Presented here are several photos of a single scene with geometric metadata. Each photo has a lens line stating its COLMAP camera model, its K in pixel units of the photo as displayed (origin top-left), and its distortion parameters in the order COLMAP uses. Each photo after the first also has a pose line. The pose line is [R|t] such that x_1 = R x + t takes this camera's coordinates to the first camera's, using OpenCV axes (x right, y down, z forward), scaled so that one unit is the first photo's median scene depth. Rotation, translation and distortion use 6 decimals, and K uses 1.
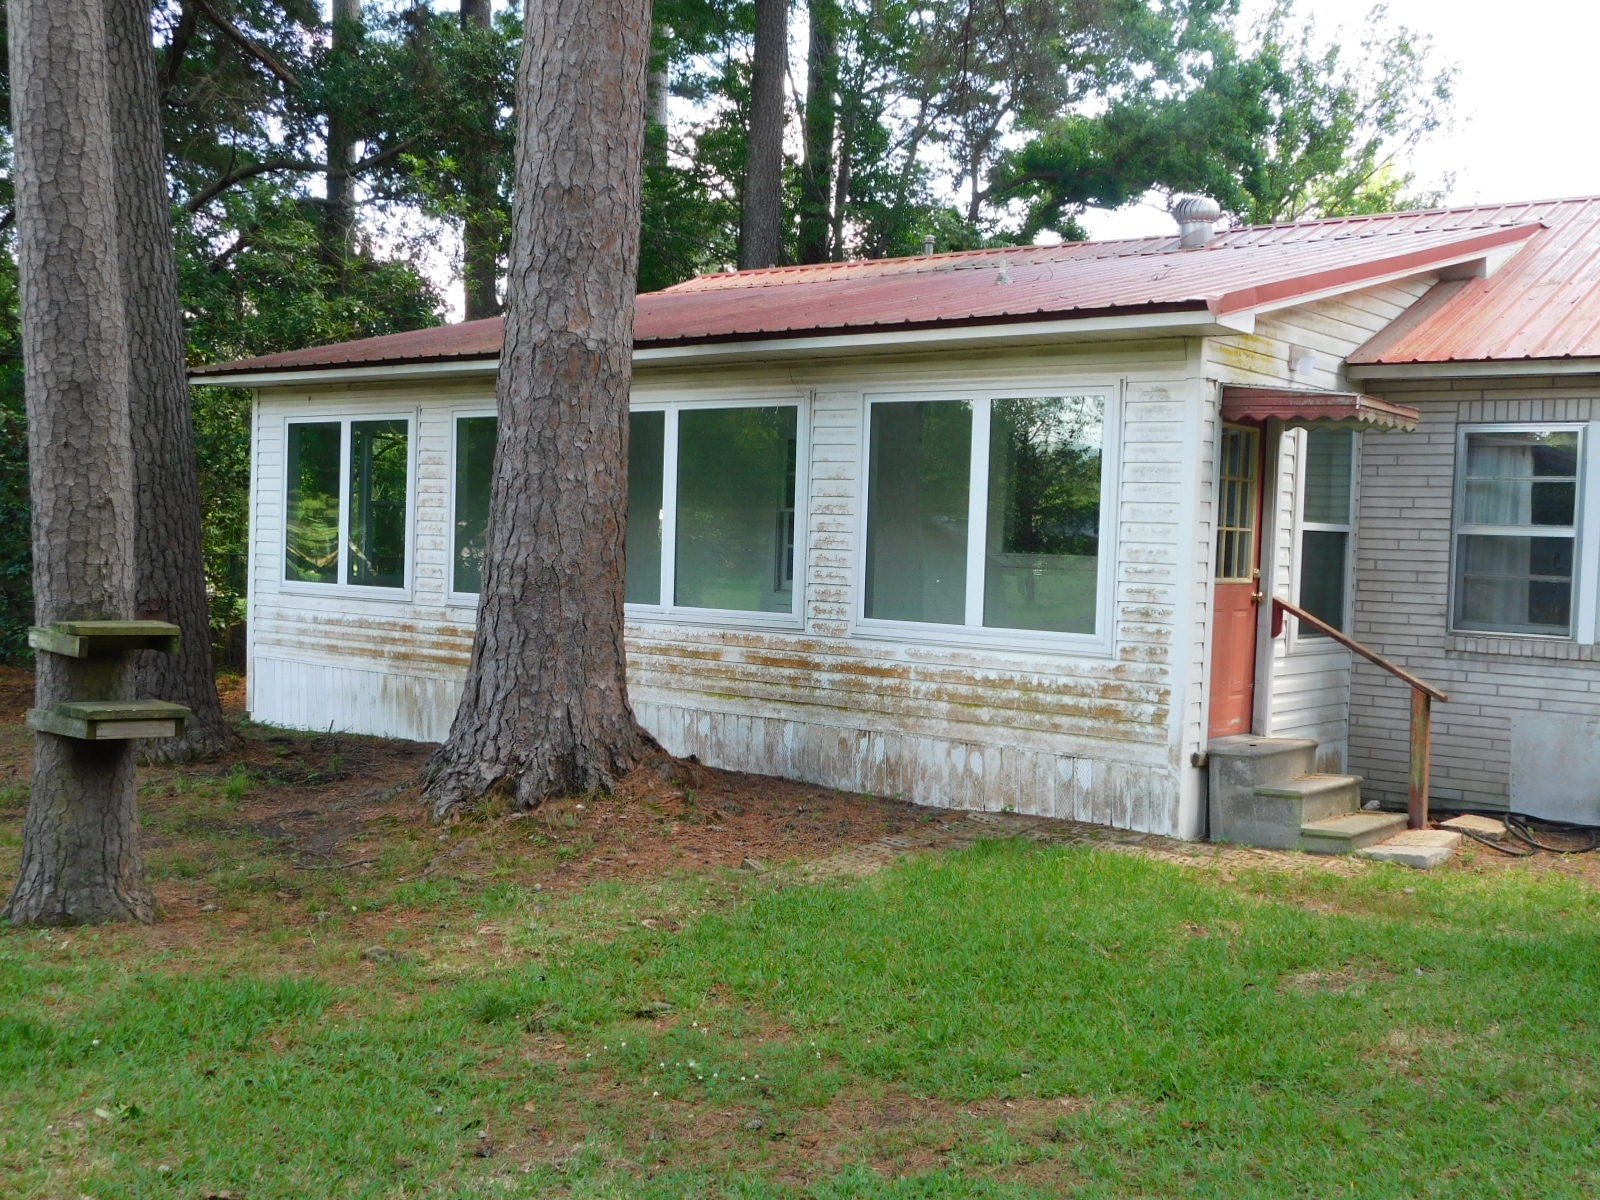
lens RADIAL K [[1641.8, 0, 800.0], [0, 1641.8, 600.0], [0, 0, 1]] dist [-0.012581, -0.014362]
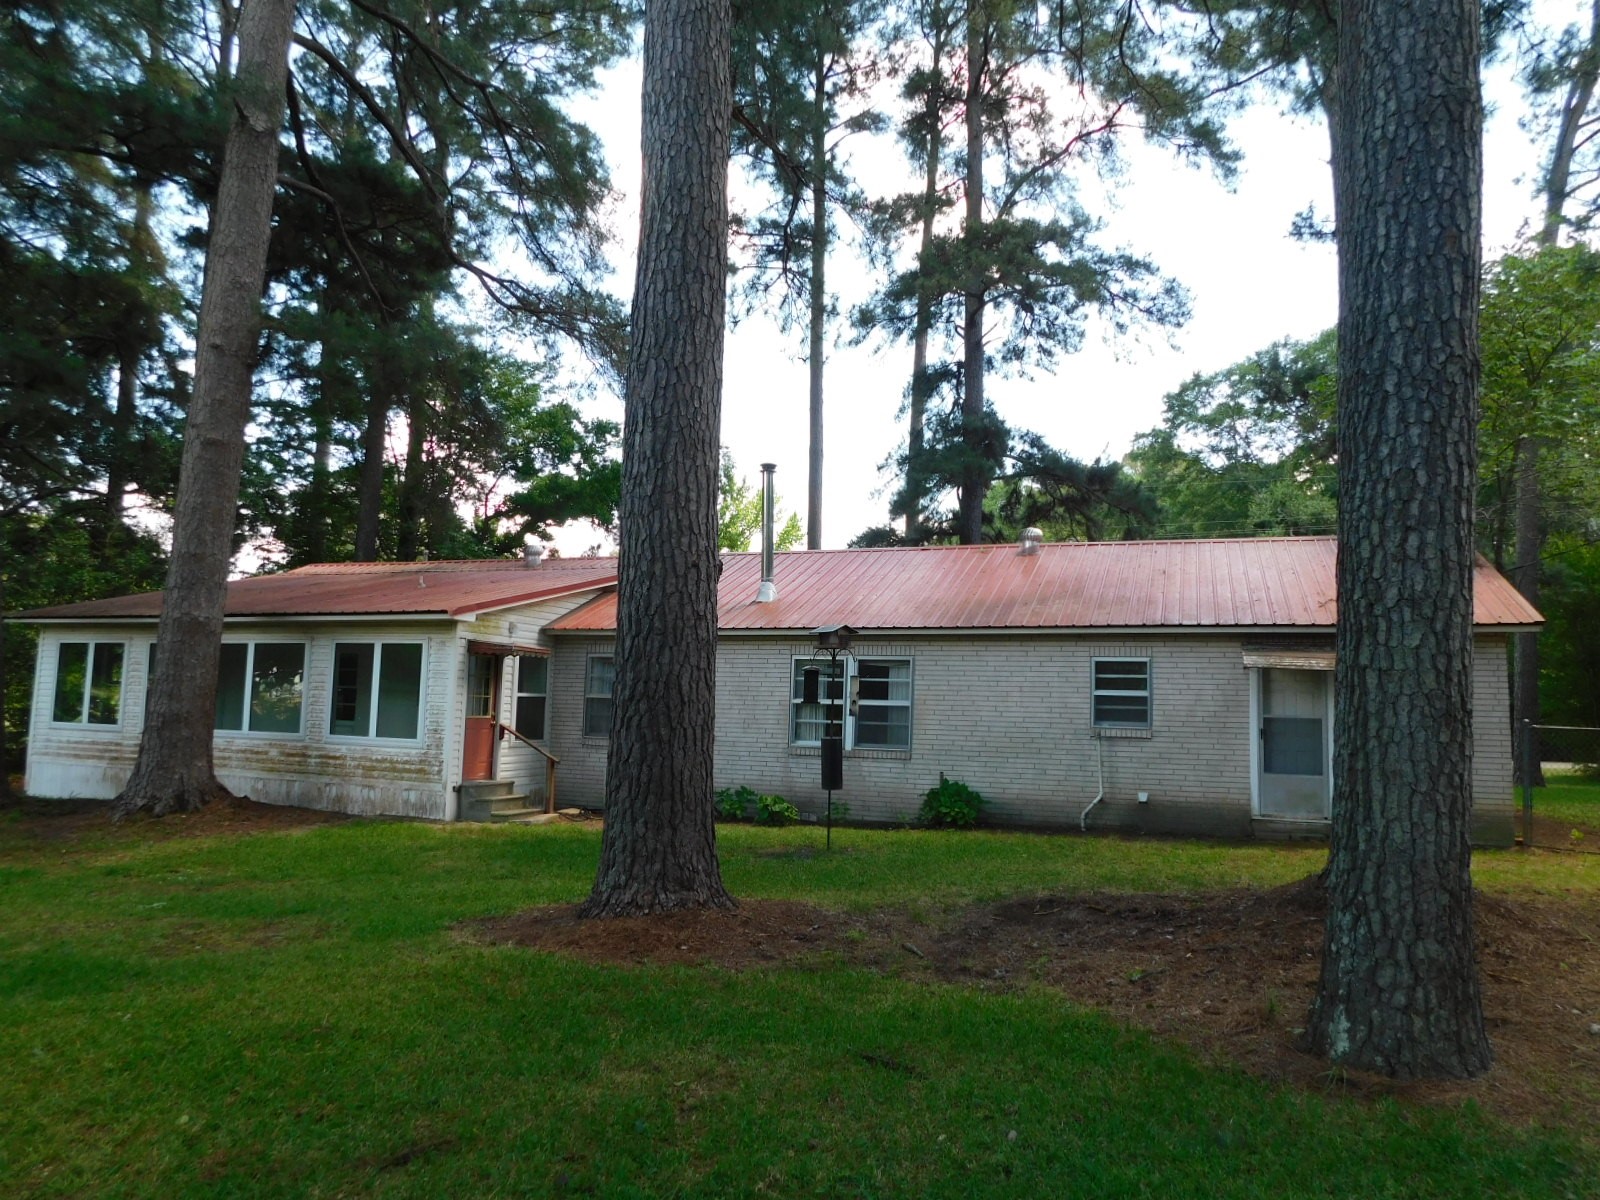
lens RADIAL K [[1011.2, 0, 800.0], [0, 1011.2, 600.0], [0, 0, 1]] dist [-0.090129, 0.054627]
pose [[0.945224, 0.022771, 0.325627, 0.213557], [0.019921, 0.991680, -0.127174, 0.014265], [-0.325813, 0.126694, 0.936907, -0.582072]]
